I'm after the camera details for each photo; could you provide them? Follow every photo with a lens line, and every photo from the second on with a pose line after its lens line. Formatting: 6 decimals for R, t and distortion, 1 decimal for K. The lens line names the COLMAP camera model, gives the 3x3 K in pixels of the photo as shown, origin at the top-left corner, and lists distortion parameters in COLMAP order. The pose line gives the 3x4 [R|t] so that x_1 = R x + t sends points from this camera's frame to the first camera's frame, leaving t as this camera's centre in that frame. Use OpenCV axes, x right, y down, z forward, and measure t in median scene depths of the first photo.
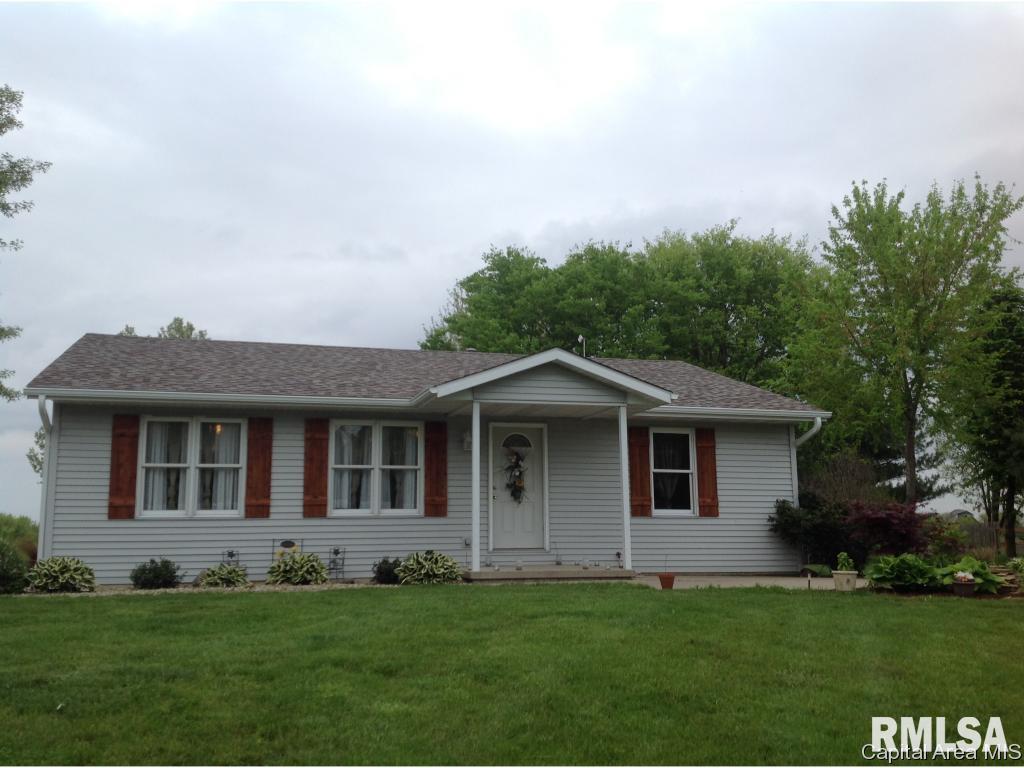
lens RADIAL K [[963.4, 0, 493.6], [0, 963.4, 381.7], [0, 0, 1]] dist [0.177337, -0.360327]
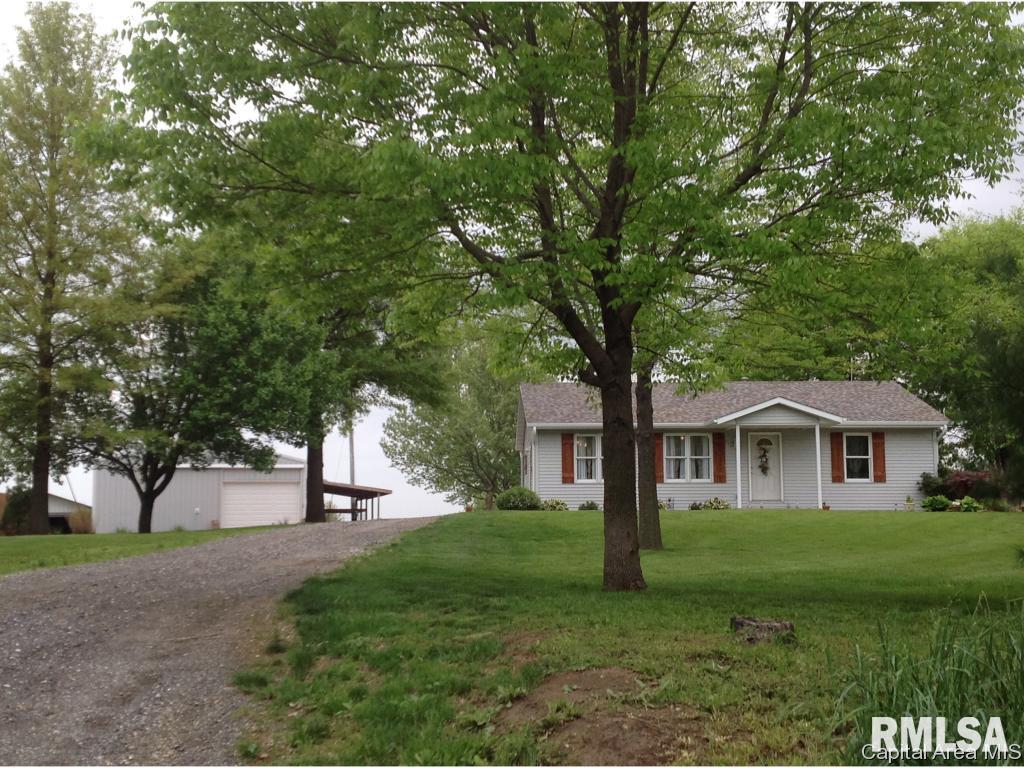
lens RADIAL K [[1432.0, 0, 512.0], [0, 1432.0, 384.0], [0, 0, 1]] dist [0.197066, -0.031778]
pose [[0.974140, -0.026095, -0.224434, 0.183966], [0.037124, 0.998294, 0.045062, -0.199623], [0.222875, -0.052229, 0.973447, -1.857830]]
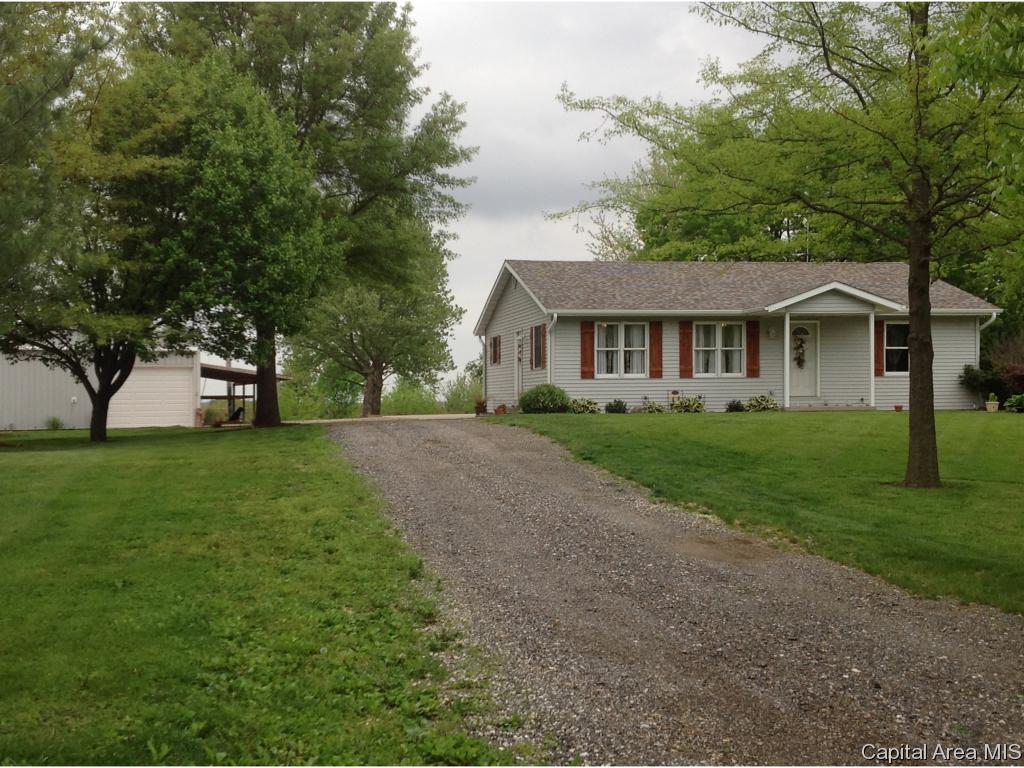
lens RADIAL K [[1432.0, 0, 512.0], [0, 1432.0, 384.0], [0, 0, 1]] dist [0.197066, -0.031778]
pose [[0.998288, -0.006530, -0.058119, -0.337945], [0.014601, 0.990106, 0.139560, -0.208142], [0.056632, -0.140169, 0.988507, -1.525049]]
